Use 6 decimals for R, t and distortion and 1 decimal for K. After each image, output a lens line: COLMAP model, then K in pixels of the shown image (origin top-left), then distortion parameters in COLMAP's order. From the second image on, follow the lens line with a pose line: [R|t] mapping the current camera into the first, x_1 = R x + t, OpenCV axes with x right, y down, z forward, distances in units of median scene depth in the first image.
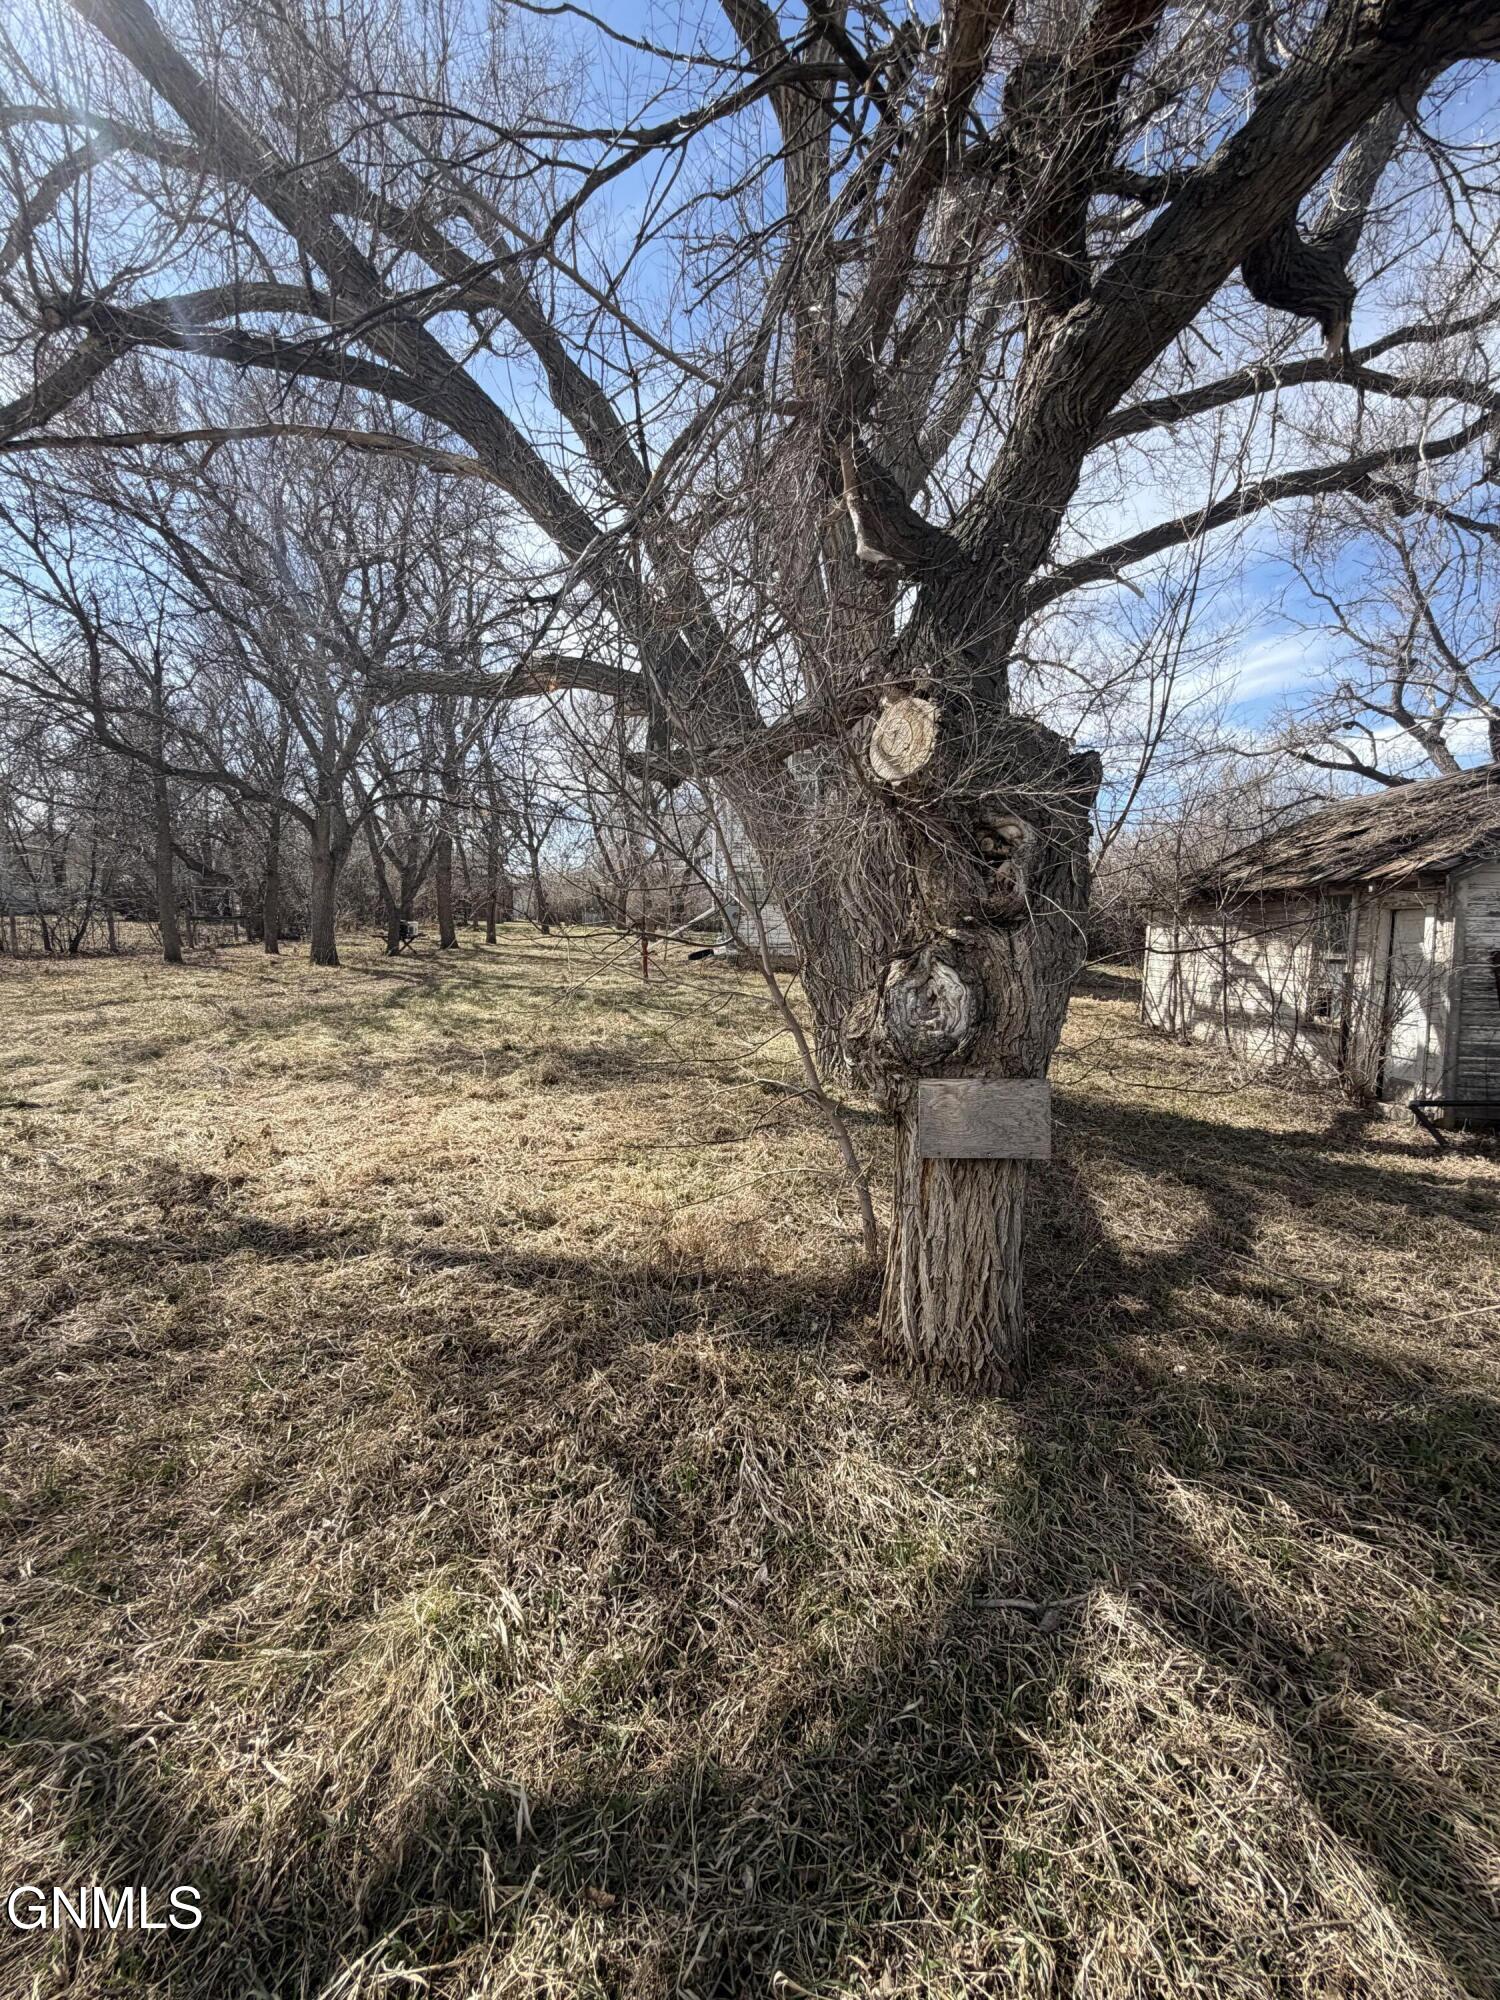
lens RADIAL K [[795.9, 0, 751.8], [0, 795.9, 996.7], [0, 0, 1]] dist [0.000639, 0.000678]
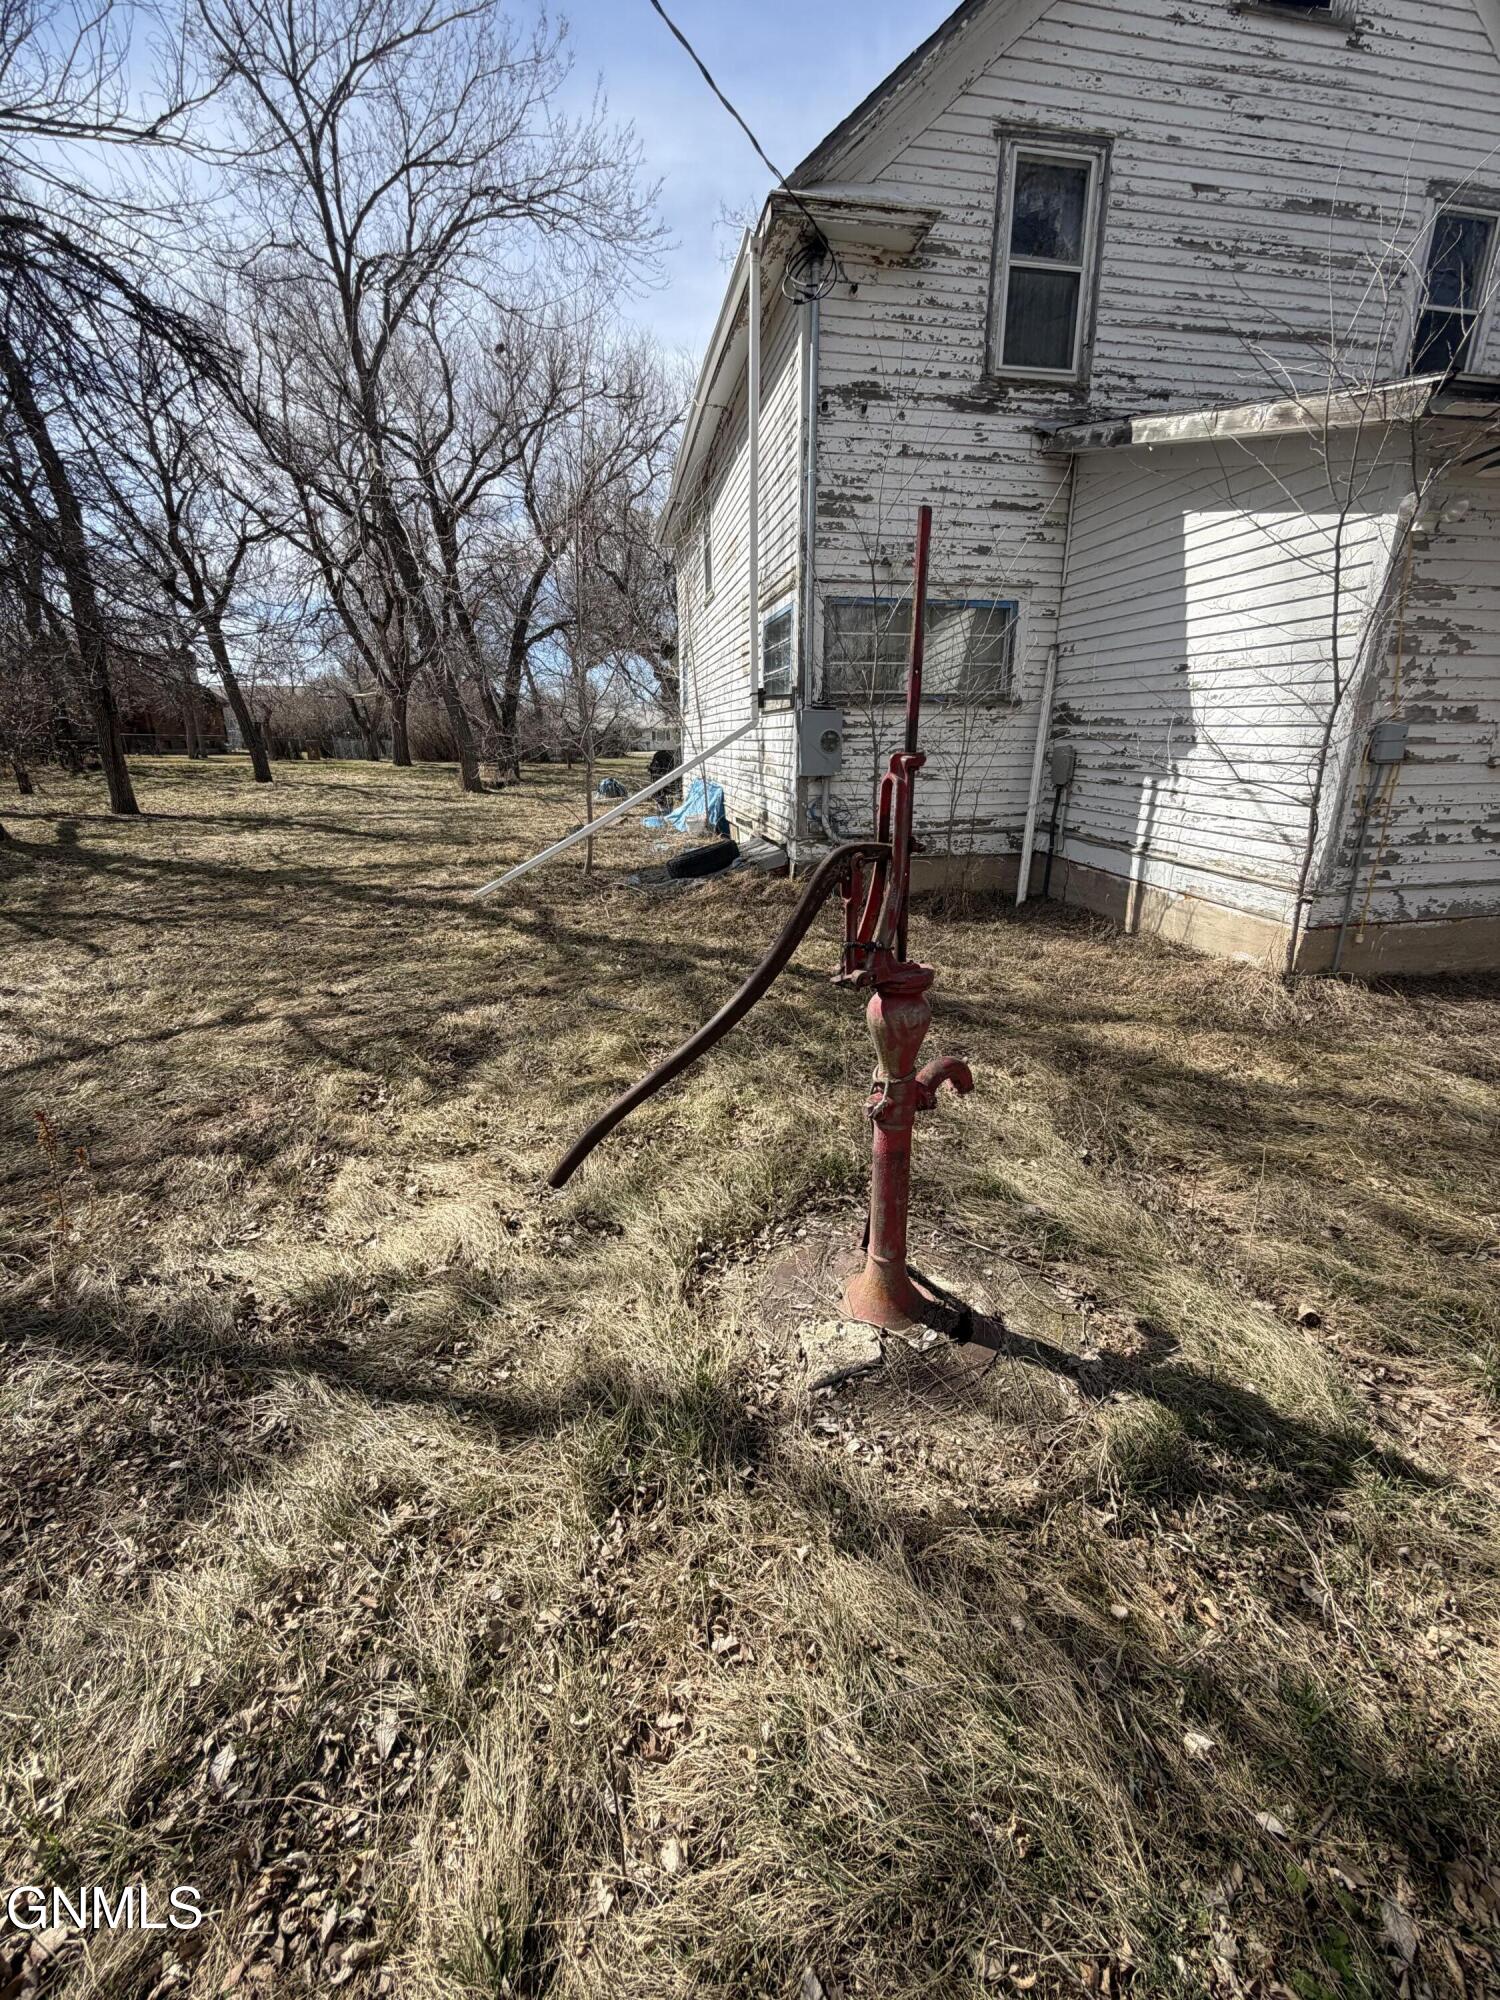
lens RADIAL K [[795.9, 0, 754.3], [0, 795.9, 992.5], [0, 0, 1]] dist [0.000639, 0.000678]
pose [[0.967651, -0.100110, 0.231579, -0.983526], [0.048524, 0.974617, 0.218559, -0.536293], [-0.247581, -0.200252, 0.947947, 4.914054]]
